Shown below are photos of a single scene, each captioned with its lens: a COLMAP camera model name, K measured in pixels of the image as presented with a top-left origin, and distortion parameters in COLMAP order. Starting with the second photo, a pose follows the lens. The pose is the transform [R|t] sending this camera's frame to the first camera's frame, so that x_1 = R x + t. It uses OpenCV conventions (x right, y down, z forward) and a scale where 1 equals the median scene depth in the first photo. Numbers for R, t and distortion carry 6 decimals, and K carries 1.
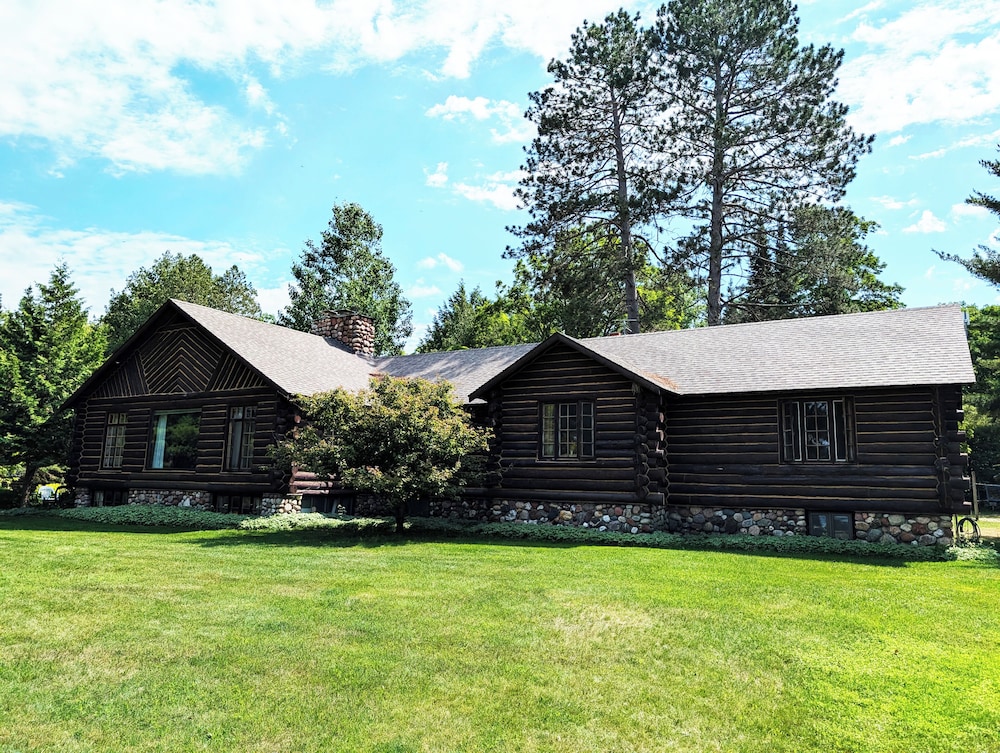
lens RADIAL K [[699.2, 0, 500.0], [0, 699.2, 376.5], [0, 0, 1]] dist [0.057856, -0.000865]
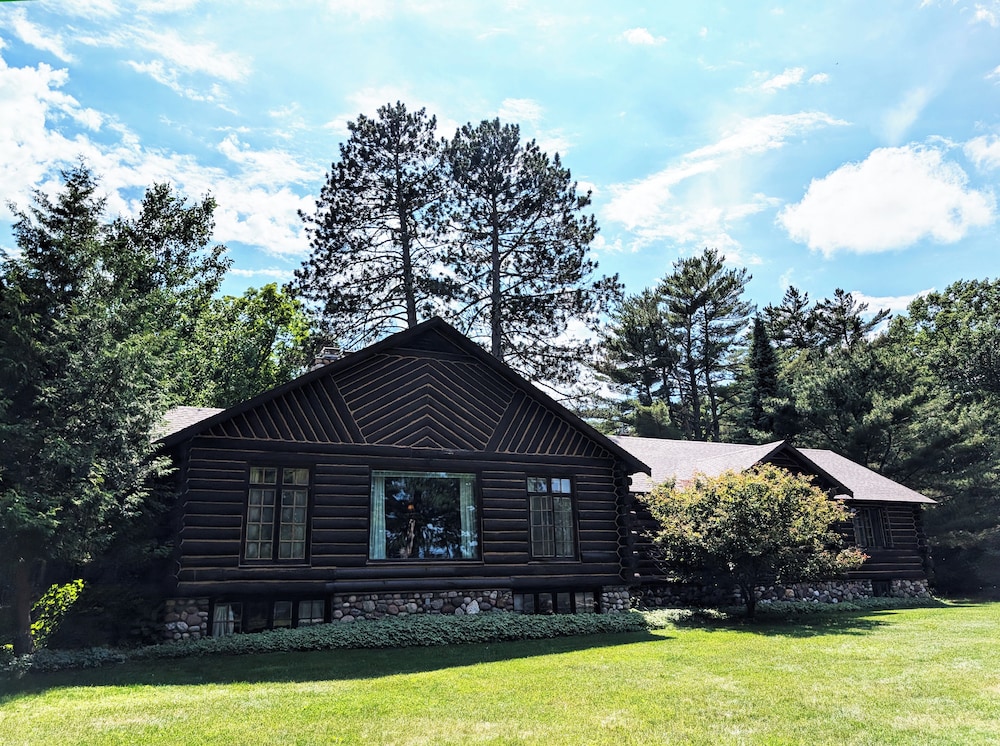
lens RADIAL K [[753.0, 0, 500.0], [0, 753.0, 373.0], [0, 0, 1]] dist [0.037602, 0.002511]
pose [[0.576503, 0.181373, 0.796711, -1.037963], [-0.086766, 0.983129, -0.161027, 0.064808], [-0.812475, 0.023705, 0.582514, 0.515076]]
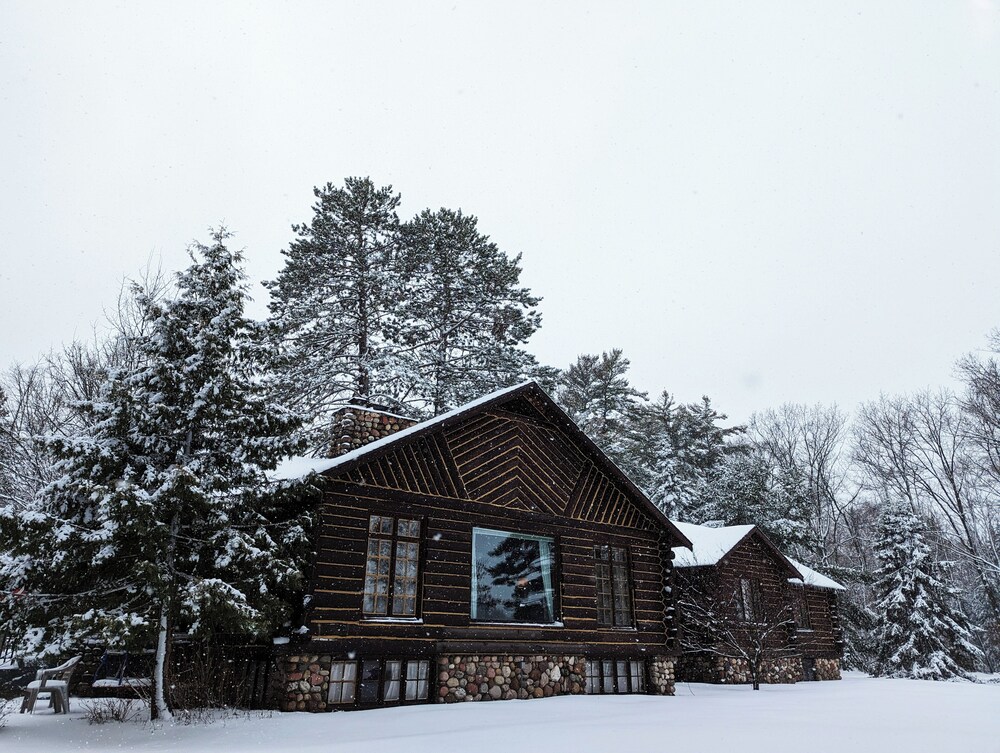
lens RADIAL K [[699.2, 0, 500.0], [0, 699.2, 376.5], [0, 0, 1]] dist [0.057856, -0.000865]
pose [[0.343445, 0.321500, 0.882431, -1.147466], [-0.135463, 0.946715, -0.292198, 0.107410], [-0.929352, -0.019183, 0.368696, 0.770632]]
